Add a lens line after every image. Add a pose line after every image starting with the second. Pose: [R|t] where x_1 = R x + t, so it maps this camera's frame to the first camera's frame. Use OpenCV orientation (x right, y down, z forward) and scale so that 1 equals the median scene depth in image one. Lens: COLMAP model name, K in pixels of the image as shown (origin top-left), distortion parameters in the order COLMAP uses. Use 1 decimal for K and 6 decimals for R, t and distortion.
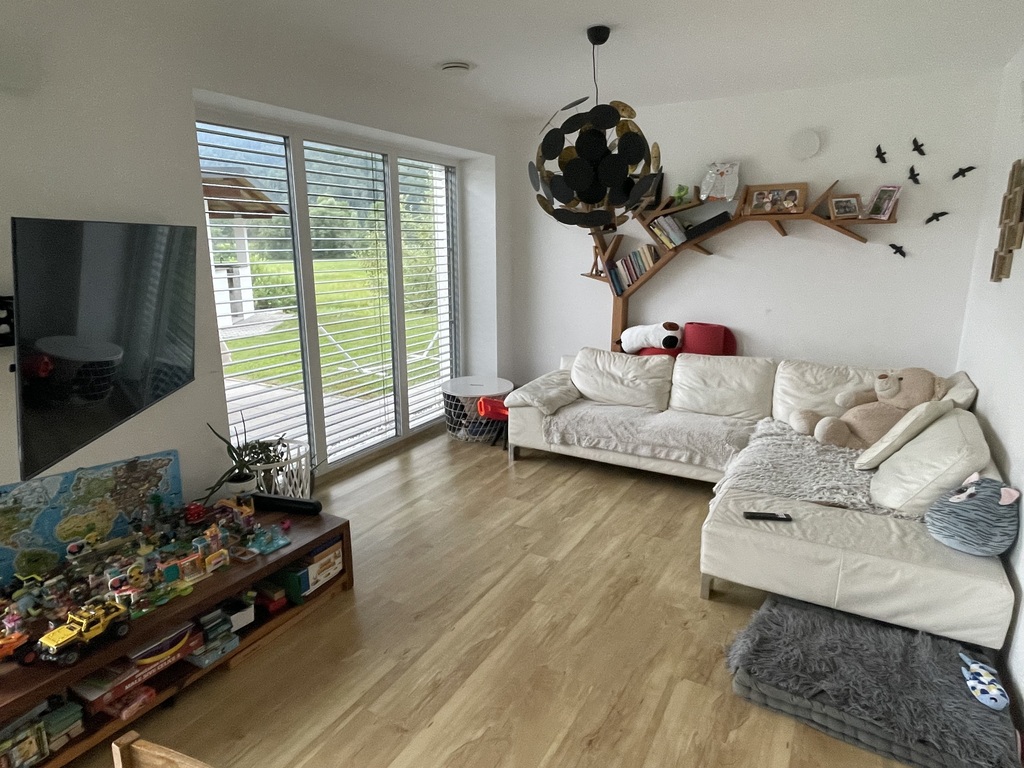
lens RADIAL K [[598.8, 0, 509.8], [0, 598.8, 378.0], [0, 0, 1]] dist [-0.000474, -0.000701]
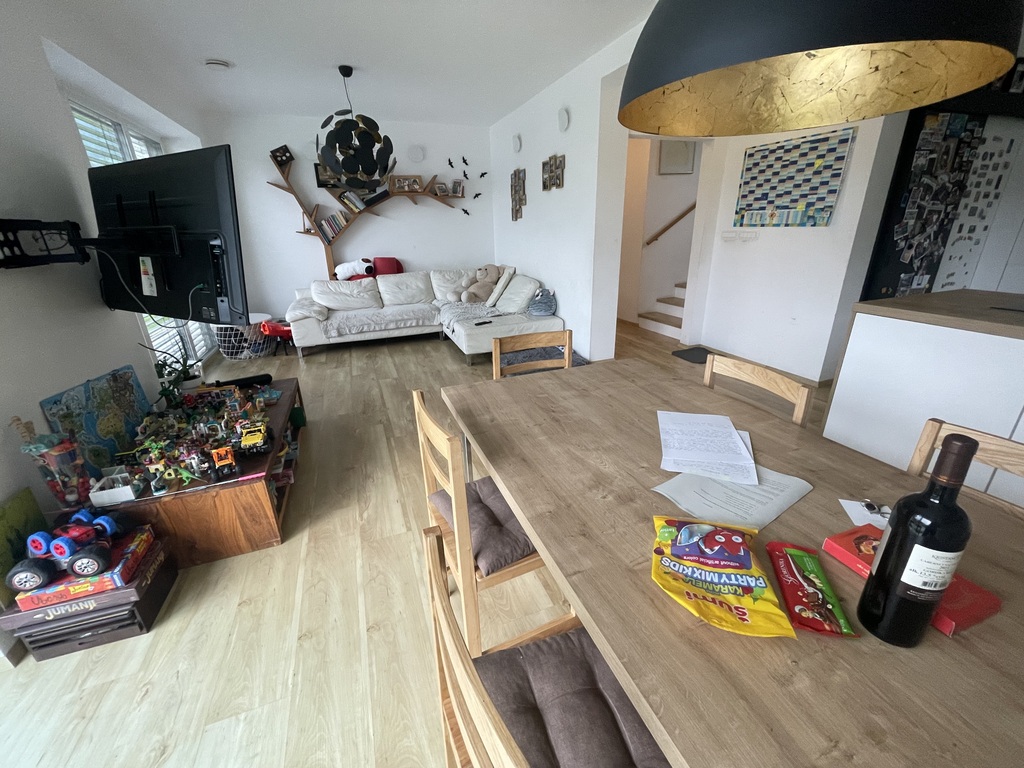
lens RADIAL K [[412.1, 0, 512.7], [0, 412.1, 380.6], [0, 0, 1]] dist [-0.002472, -0.000283]
pose [[0.629913, -0.284846, 0.722546, -0.480348], [0.194276, 0.958531, 0.208507, 0.089966], [-0.751975, 0.009032, 0.659129, -0.090974]]
